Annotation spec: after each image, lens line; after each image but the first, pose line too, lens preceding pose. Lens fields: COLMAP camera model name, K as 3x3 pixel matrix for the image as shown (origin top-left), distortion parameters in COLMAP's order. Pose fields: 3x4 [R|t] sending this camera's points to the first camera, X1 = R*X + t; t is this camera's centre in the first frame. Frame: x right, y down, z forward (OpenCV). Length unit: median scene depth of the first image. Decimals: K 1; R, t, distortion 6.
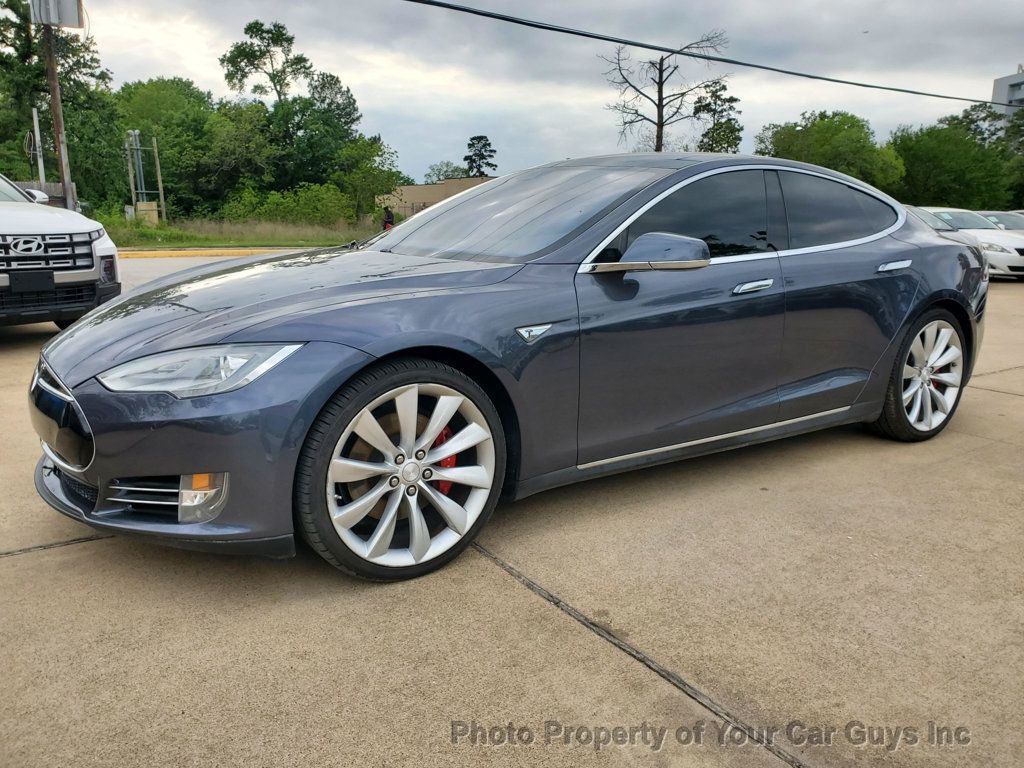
lens RADIAL K [[801.8, 0, 512.0], [0, 801.8, 384.0], [0, 0, 1]] dist [0.007992, 0.007243]
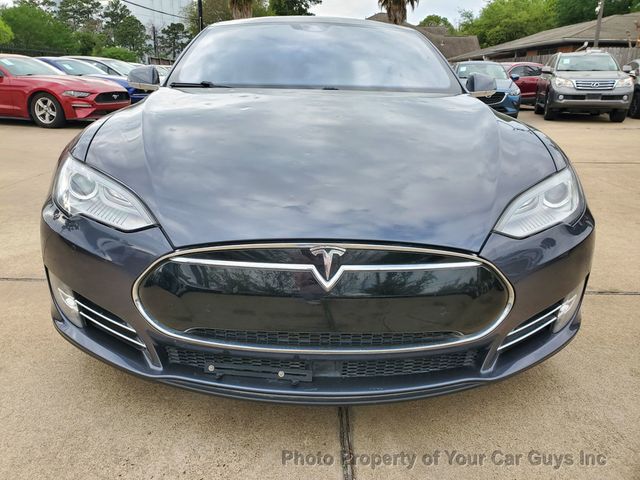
lens RADIAL K [[499.1, 0, 305.1], [0, 499.1, 243.3], [0, 0, 1]] dist [0.009204, 0.011437]
pose [[0.558195, -0.264946, 0.786271, -1.028632], [0.160658, 0.964225, 0.210855, -0.141365], [-0.814007, 0.008623, 0.580791, 0.798255]]
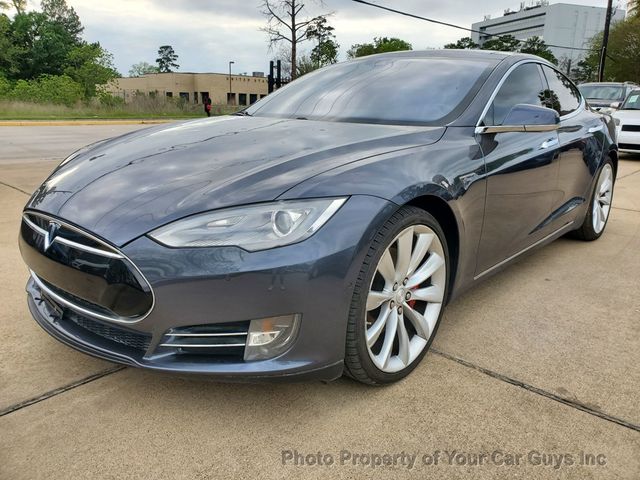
lens RADIAL K [[500.9, 0, 321.4], [0, 500.9, 228.0], [0, 0, 1]] dist [0.008700, 0.010461]
pose [[0.968569, -0.053400, 0.242946, -0.429574], [0.042950, 0.997918, 0.048115, -0.038272], [-0.245010, -0.036168, 0.968846, 0.274981]]
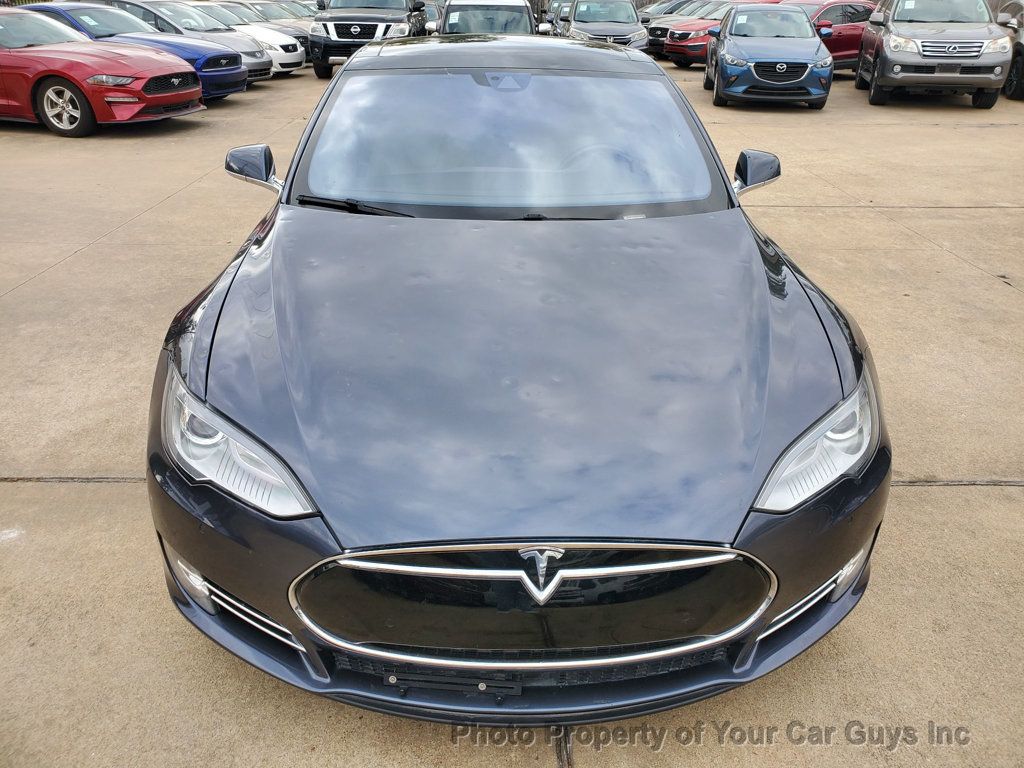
lens RADIAL K [[794.4, 0, 512.0], [0, 794.4, 384.0], [0, 0, 1]] dist [0.011847, 0.004568]
pose [[0.530044, -0.373747, 0.761161, -1.063331], [0.165759, 0.925978, 0.339247, -0.363268], [-0.831611, -0.053646, 0.552761, 0.751105]]
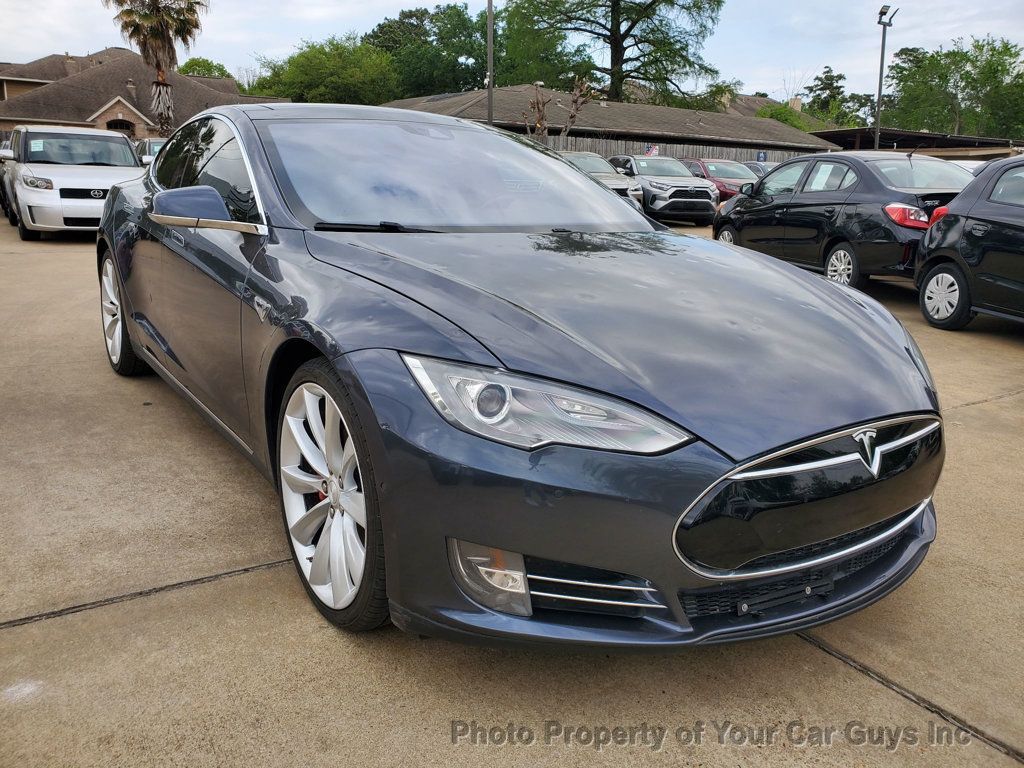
lens RADIAL K [[801.8, 0, 512.0], [0, 801.8, 384.0], [0, 0, 1]] dist [0.007992, 0.007243]
pose [[0.005090, -0.269015, 0.963123, -1.314411], [0.172920, 0.948863, 0.264118, -0.315058], [-0.984923, 0.165199, 0.051348, 1.339192]]
